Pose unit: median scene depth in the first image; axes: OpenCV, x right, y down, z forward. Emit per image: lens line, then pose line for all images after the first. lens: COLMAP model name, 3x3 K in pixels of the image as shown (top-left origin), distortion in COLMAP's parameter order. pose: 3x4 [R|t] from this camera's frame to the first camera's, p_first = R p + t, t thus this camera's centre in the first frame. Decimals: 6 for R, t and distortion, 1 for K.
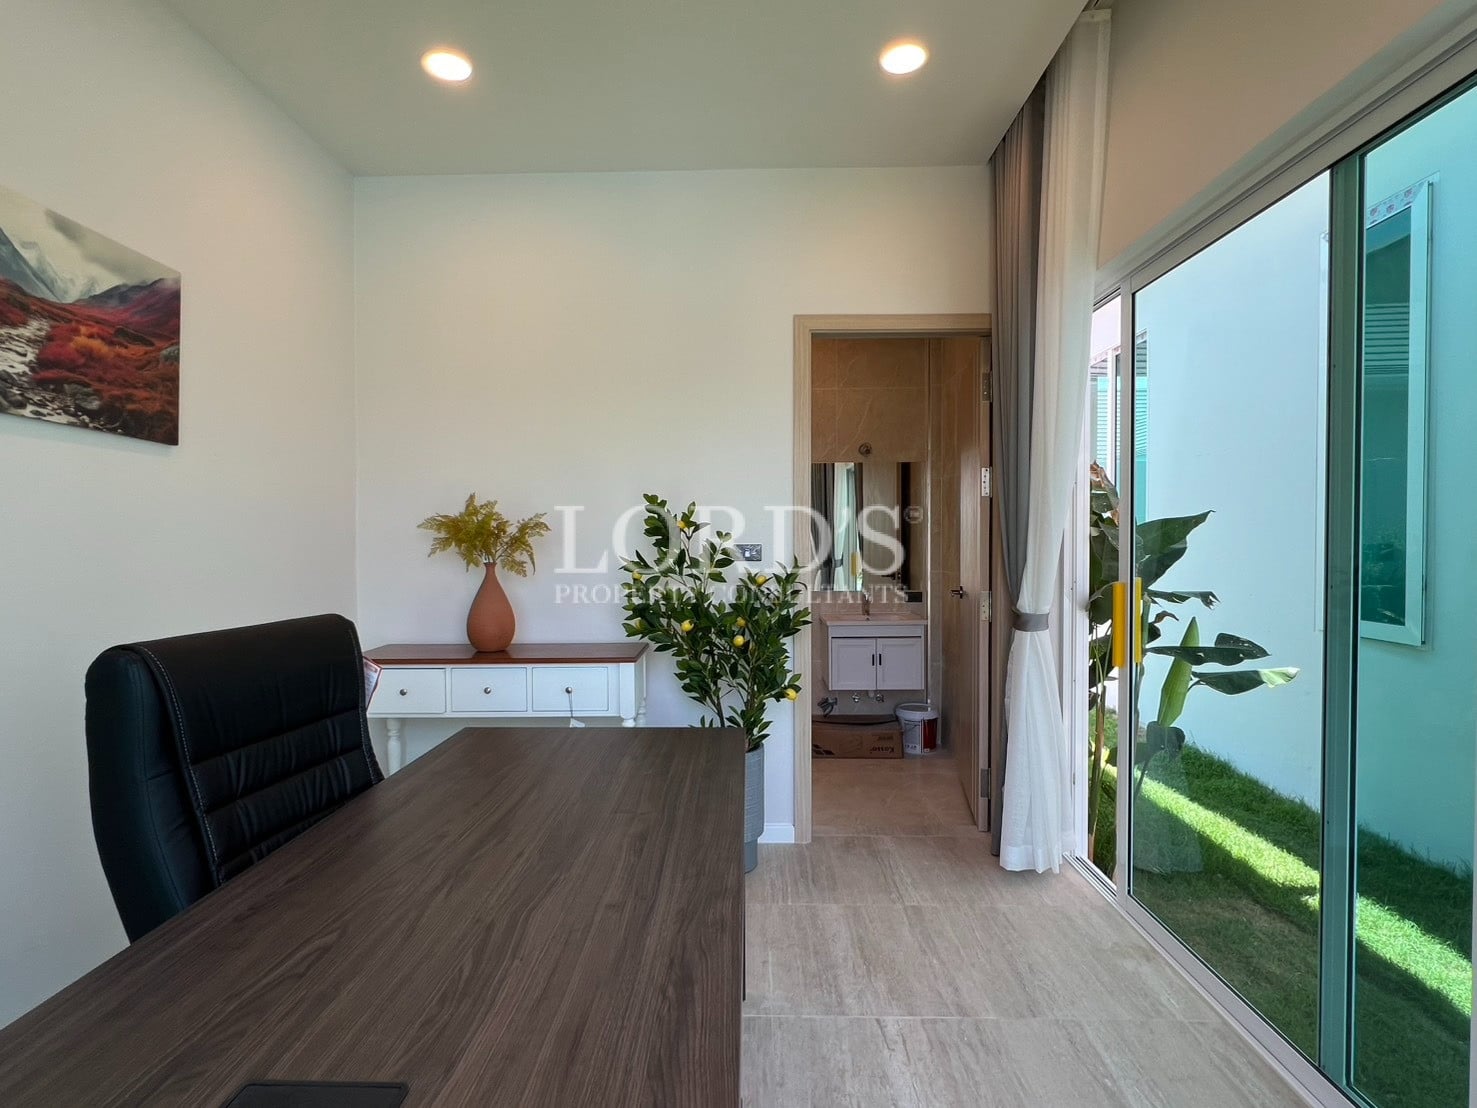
lens RADIAL K [[752.1, 0, 733.6], [0, 752.1, 554.0], [0, 0, 1]] dist [-0.000888, 0.000974]
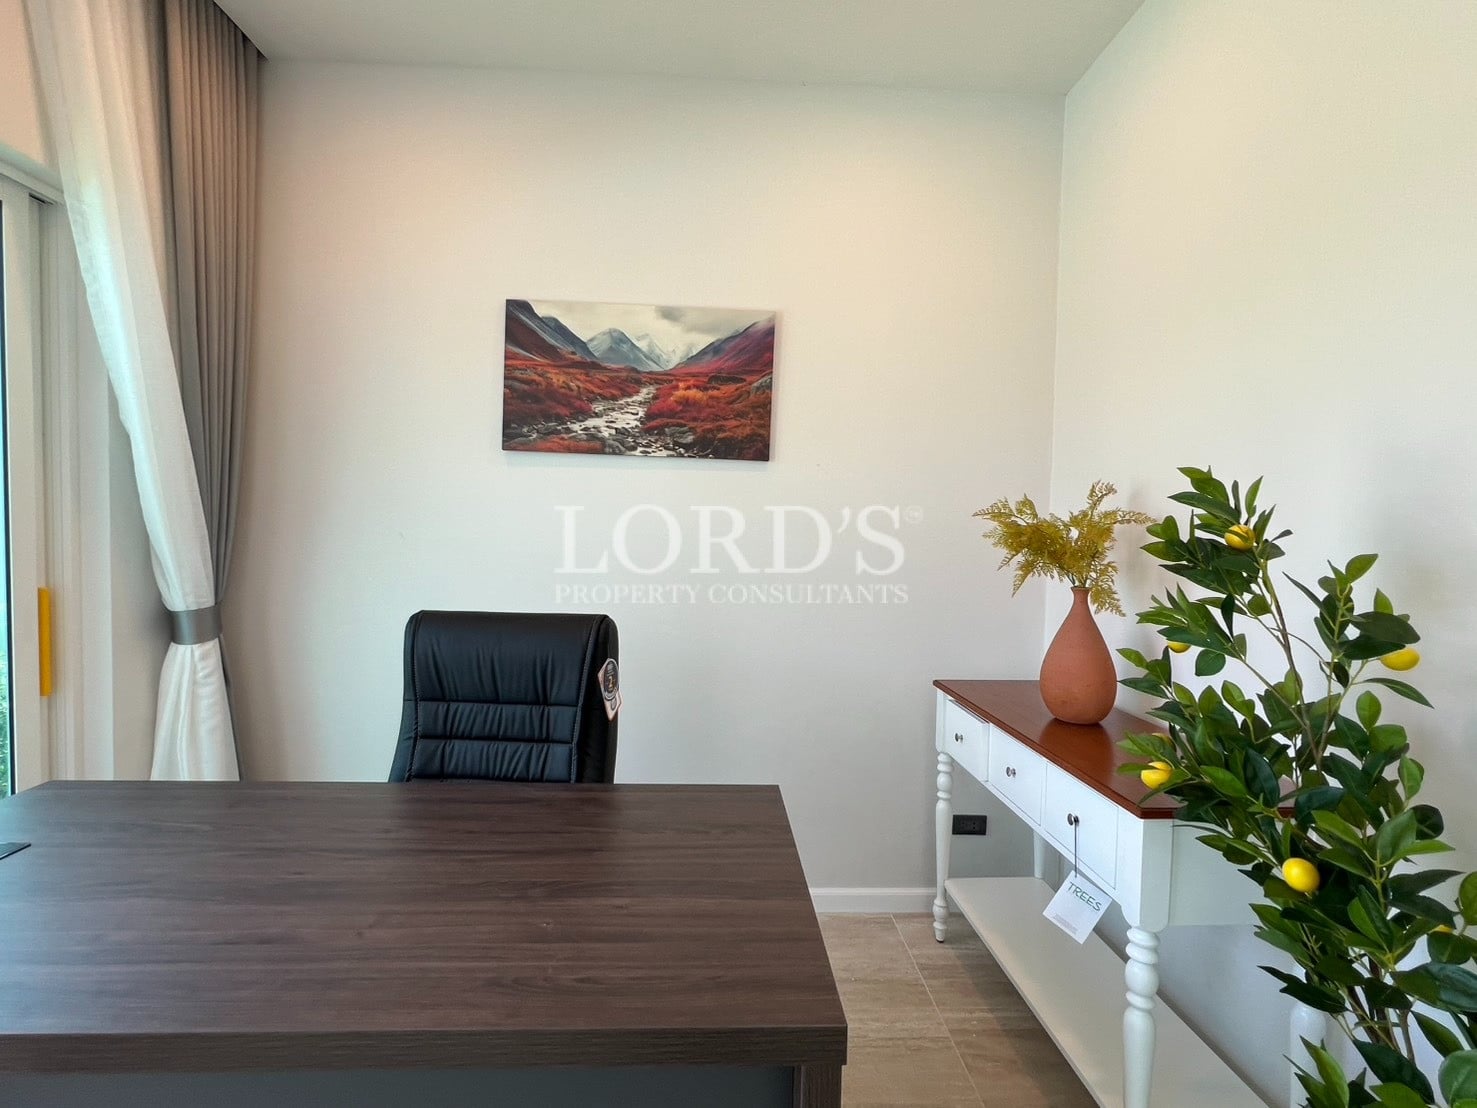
lens RADIAL K [[752.1, 0, 733.6], [0, 752.1, 554.0], [0, 0, 1]] dist [-0.000888, 0.000974]
pose [[0.054146, 0.035668, -0.997896, 0.490847], [-0.033836, 0.998853, 0.033867, -0.042599], [0.997960, 0.031931, 0.055291, 1.008013]]
